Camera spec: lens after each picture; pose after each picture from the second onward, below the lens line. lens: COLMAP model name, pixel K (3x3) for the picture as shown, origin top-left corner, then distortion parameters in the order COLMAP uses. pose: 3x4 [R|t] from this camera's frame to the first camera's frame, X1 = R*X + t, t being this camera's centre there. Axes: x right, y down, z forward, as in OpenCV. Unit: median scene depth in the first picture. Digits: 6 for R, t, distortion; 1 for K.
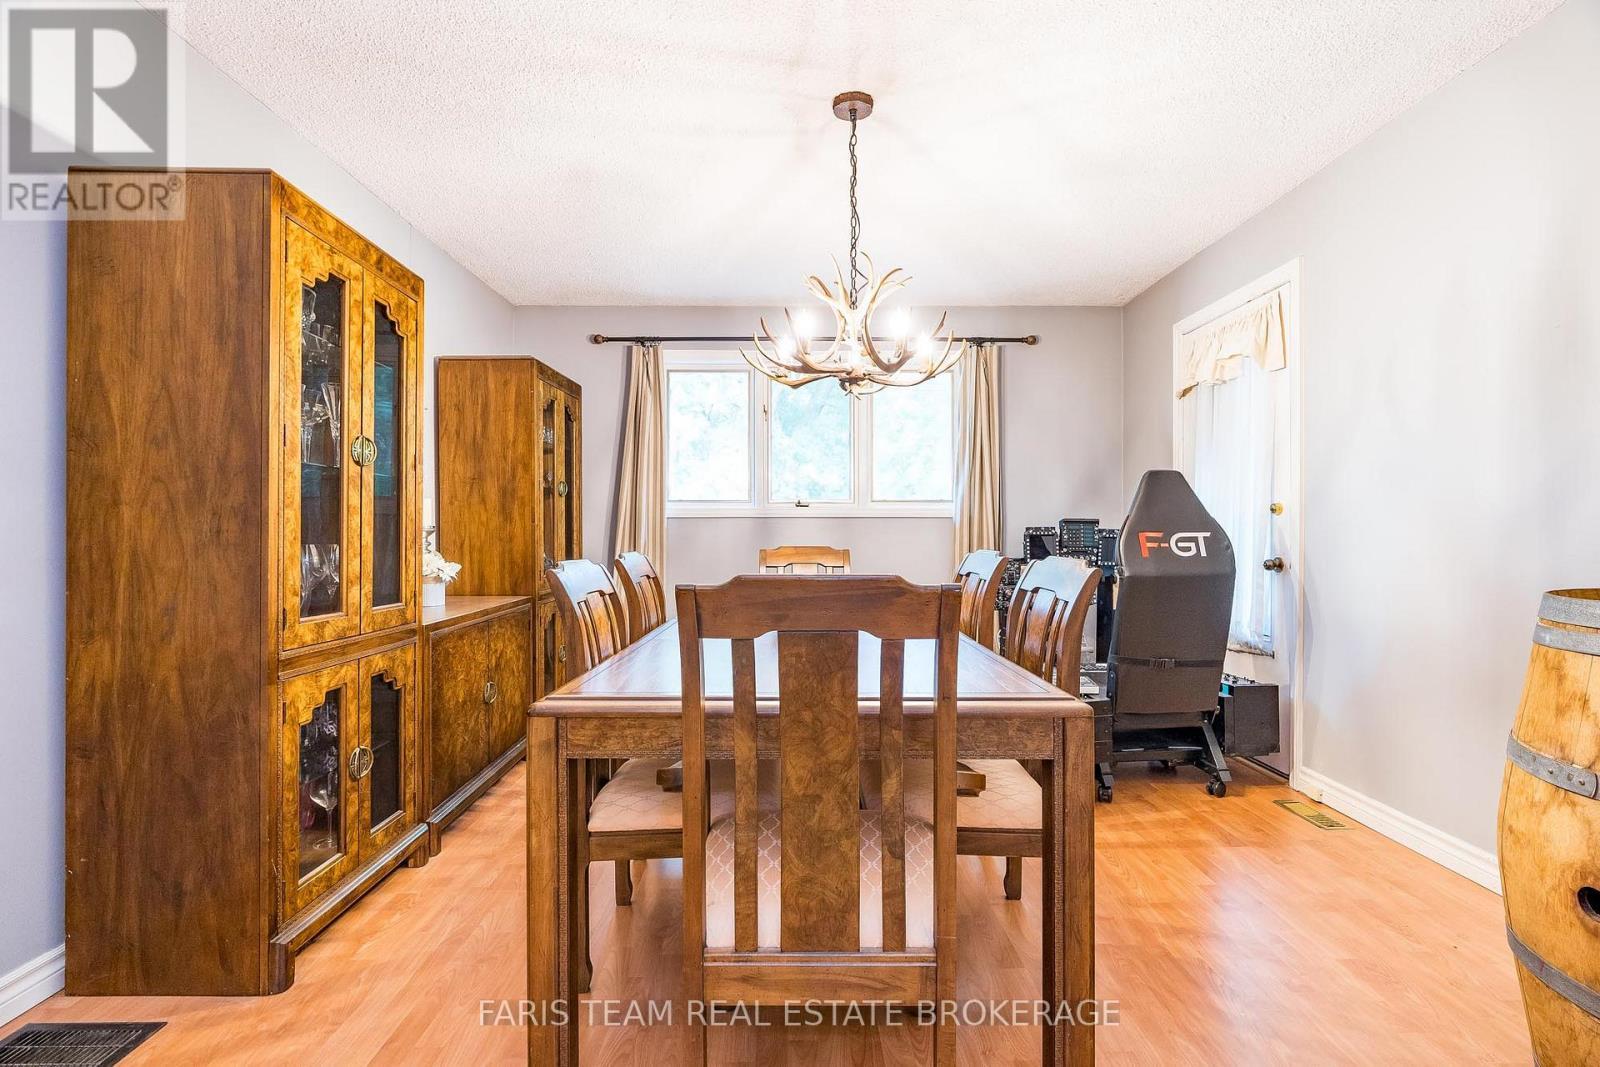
lens RADIAL K [[740.9, 0, 808.0], [0, 740.9, 525.1], [0, 0, 1]] dist [-0.005663, -0.000240]
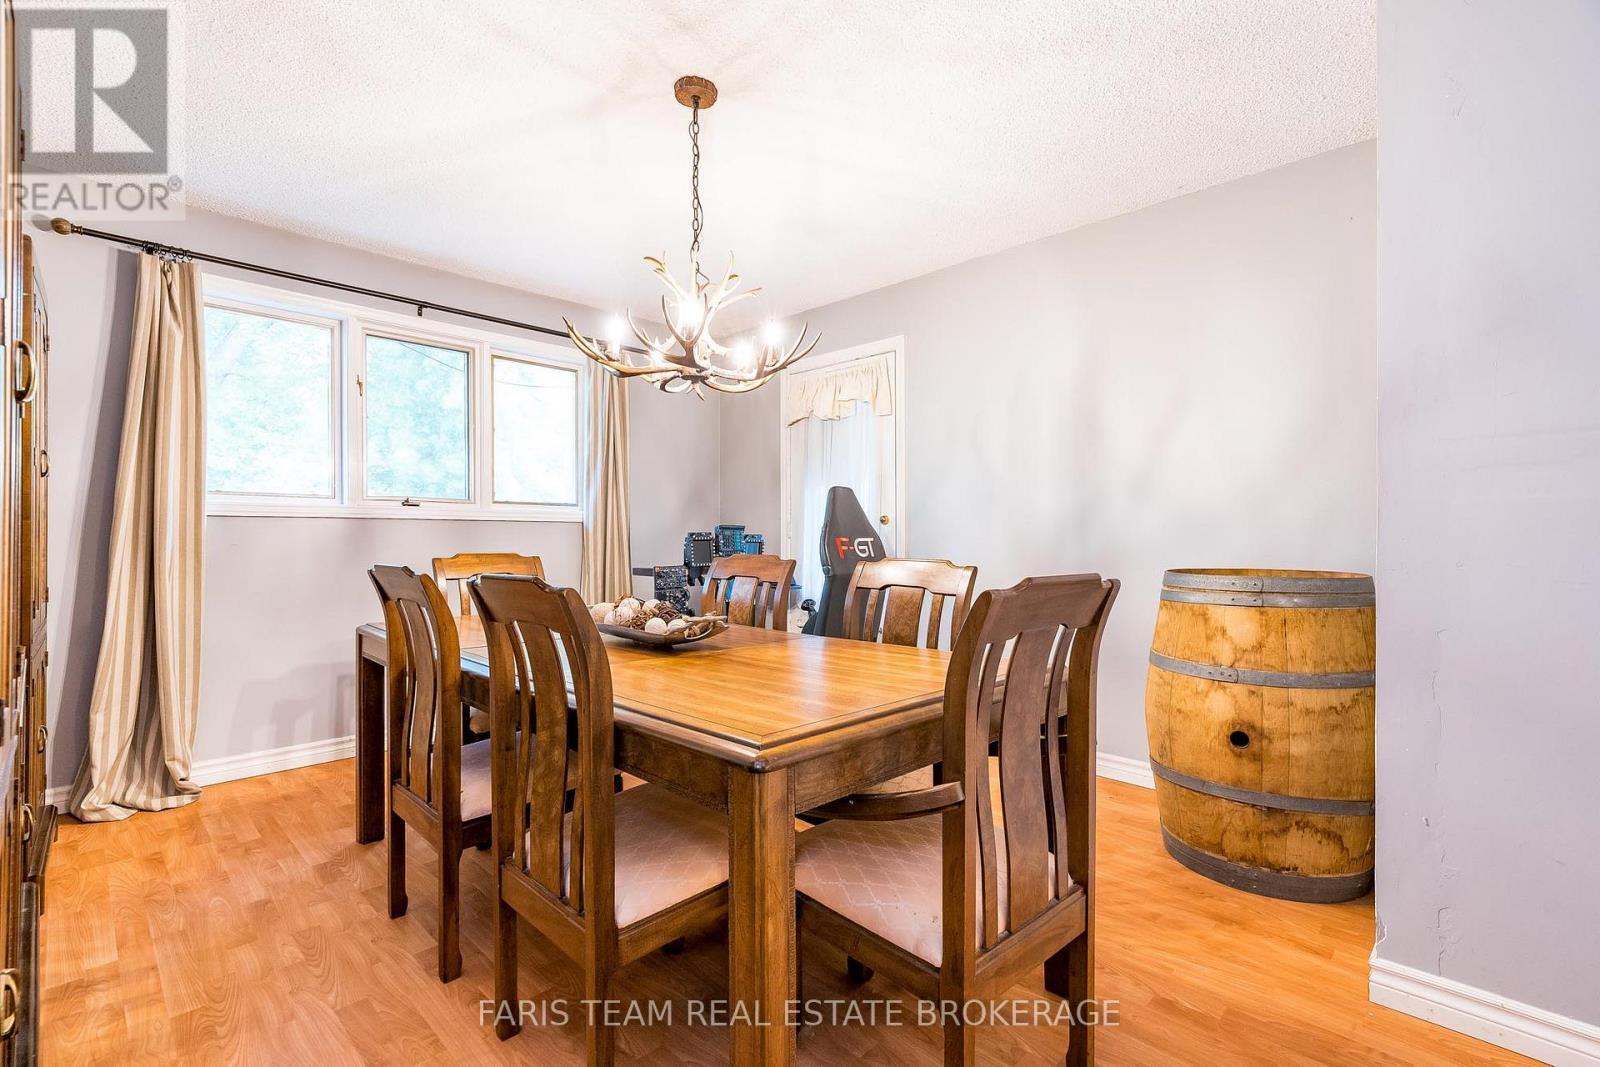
lens RADIAL K [[718.7, 0, 799.0], [0, 718.7, 528.2], [0, 0, 1]] dist [0.001060, 0.000214]
pose [[0.713550, 0.009745, 0.700536, -0.419528], [-0.008327, 0.999951, -0.005429, 0.001350], [-0.700555, -0.001960, 0.713596, 0.206074]]
